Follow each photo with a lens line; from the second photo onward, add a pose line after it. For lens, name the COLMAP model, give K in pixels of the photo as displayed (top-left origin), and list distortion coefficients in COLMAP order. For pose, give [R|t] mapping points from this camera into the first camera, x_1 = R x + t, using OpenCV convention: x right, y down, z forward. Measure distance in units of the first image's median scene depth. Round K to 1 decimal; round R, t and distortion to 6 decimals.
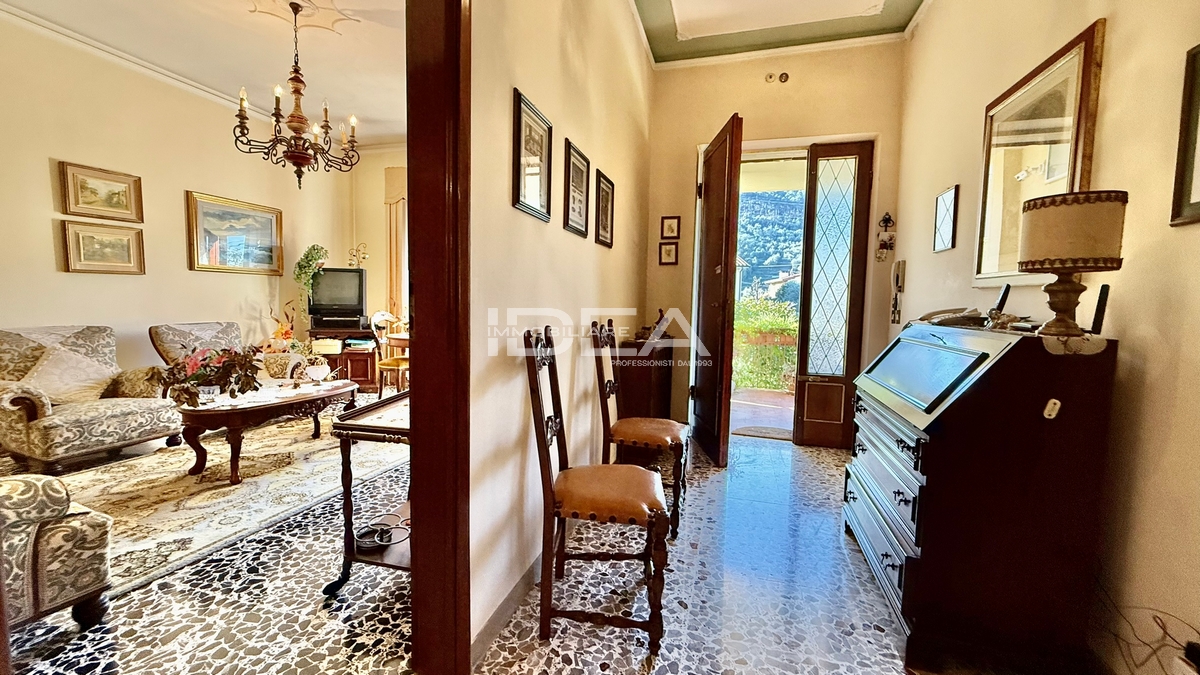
lens RADIAL K [[478.7, 0, 598.2], [0, 478.7, 339.1], [0, 0, 1]] dist [0.000654, 0.000098]
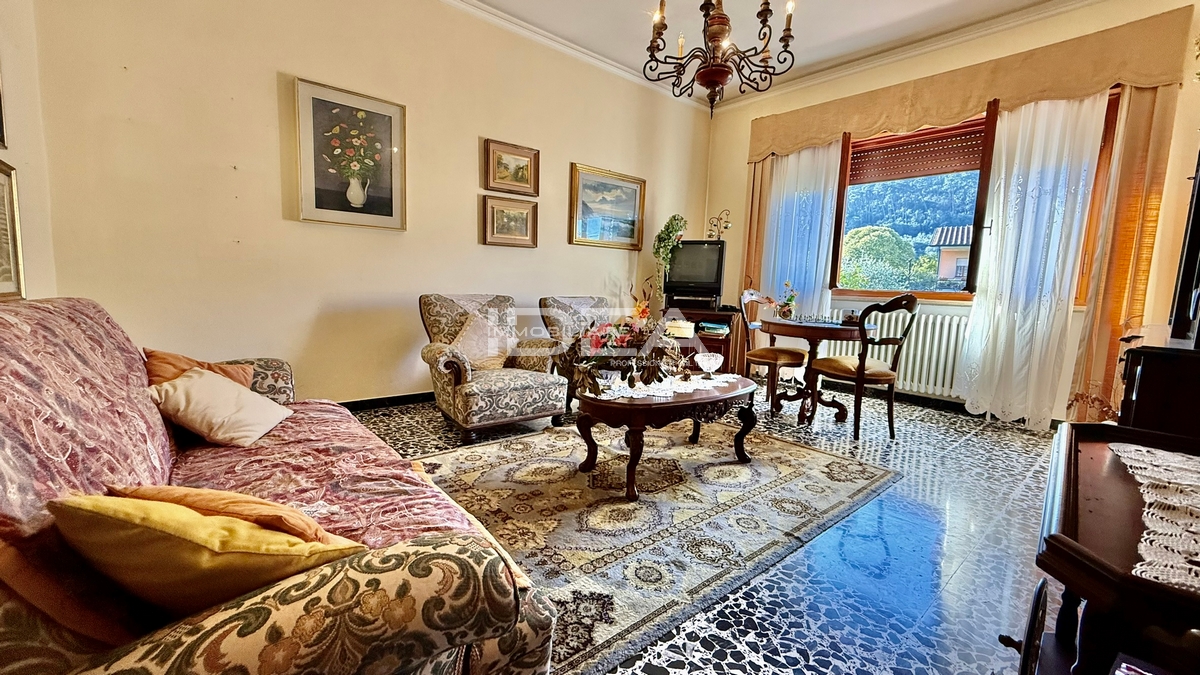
lens RADIAL K [[478.7, 0, 598.2], [0, 478.7, 339.1], [0, 0, 1]] dist [0.000654, 0.000098]
pose [[0.837144, 0.072641, -0.542138, -0.357251], [-0.060725, 0.997358, 0.039866, 0.014288], [0.543602, -0.000453, 0.839343, 0.285811]]
